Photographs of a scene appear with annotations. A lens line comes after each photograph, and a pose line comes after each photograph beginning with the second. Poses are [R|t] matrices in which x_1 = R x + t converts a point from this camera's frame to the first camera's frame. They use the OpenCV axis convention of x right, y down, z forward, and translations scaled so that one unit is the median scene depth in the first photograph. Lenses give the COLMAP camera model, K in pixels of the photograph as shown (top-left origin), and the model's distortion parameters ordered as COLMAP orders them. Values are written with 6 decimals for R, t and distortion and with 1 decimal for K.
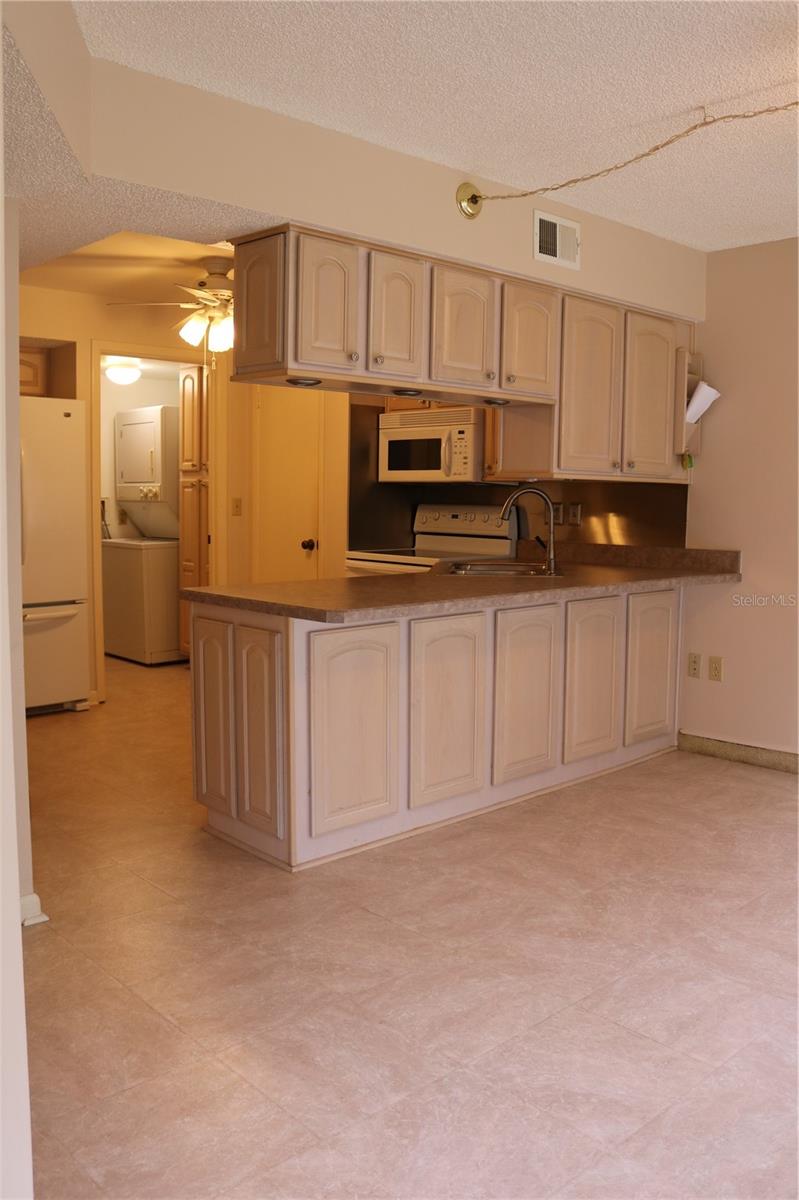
lens RADIAL K [[1008.3, 0, 381.3], [0, 1008.3, 599.3], [0, 0, 1]] dist [-0.150793, 0.129652]
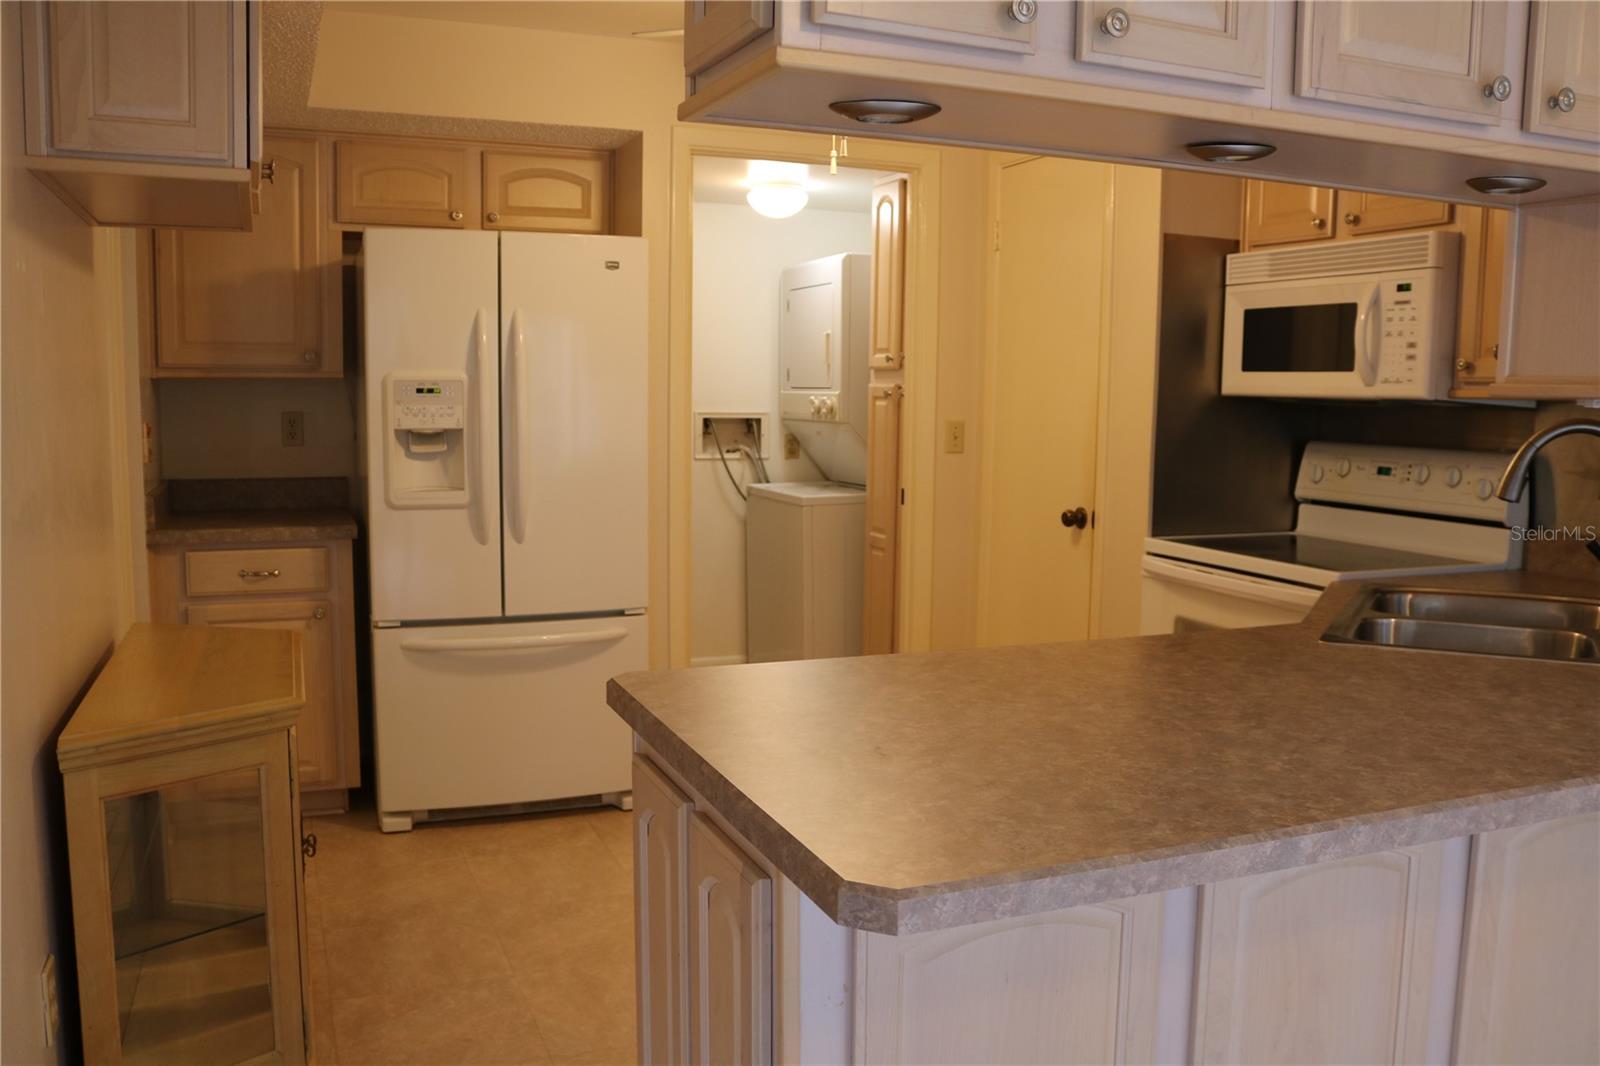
lens RADIAL K [[1344.4, 0, 804.8], [0, 1344.4, 547.1], [0, 0, 1]] dist [-0.150793, 0.129652]
pose [[0.938406, 0.042133, -0.342955, 0.033073], [-0.039665, 0.999112, 0.014212, -0.048158], [0.343250, 0.000267, 0.939244, 0.357990]]
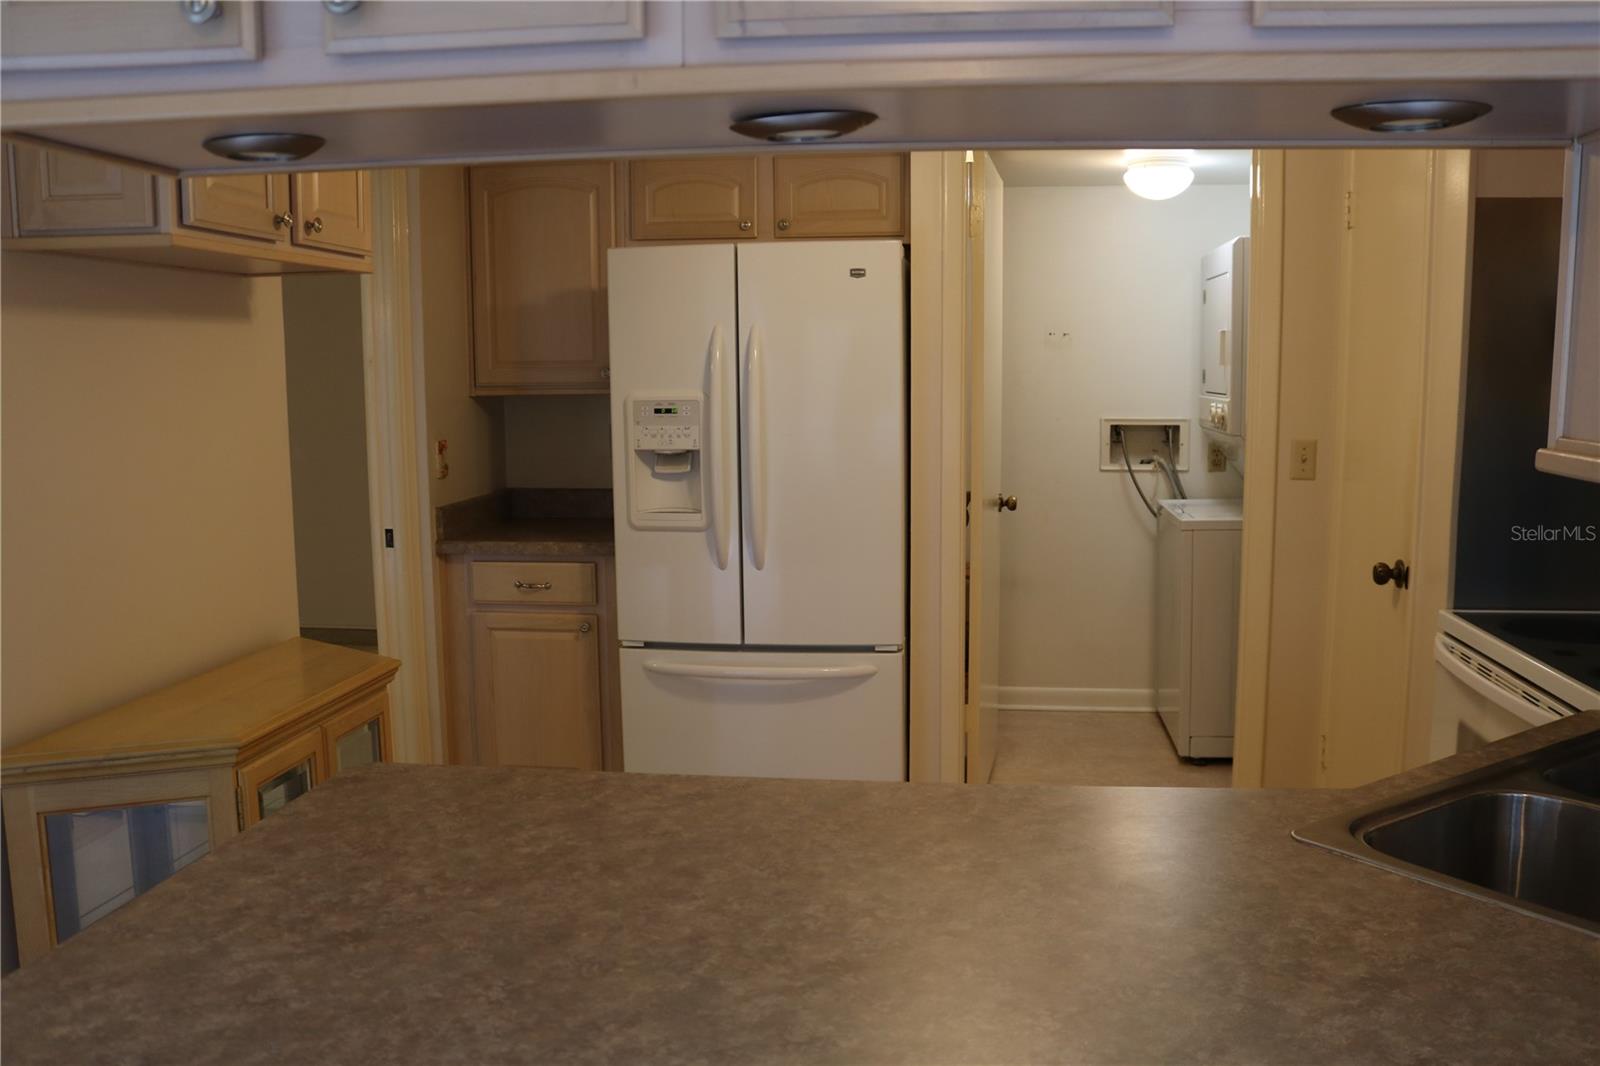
lens RADIAL K [[1344.4, 0, 804.8], [0, 1344.4, 547.1], [0, 0, 1]] dist [-0.150793, 0.129652]
pose [[0.650477, 0.086463, -0.754589, 0.177590], [-0.065821, 0.996179, 0.057405, -0.086459], [0.756669, 0.012328, 0.653682, 0.545831]]
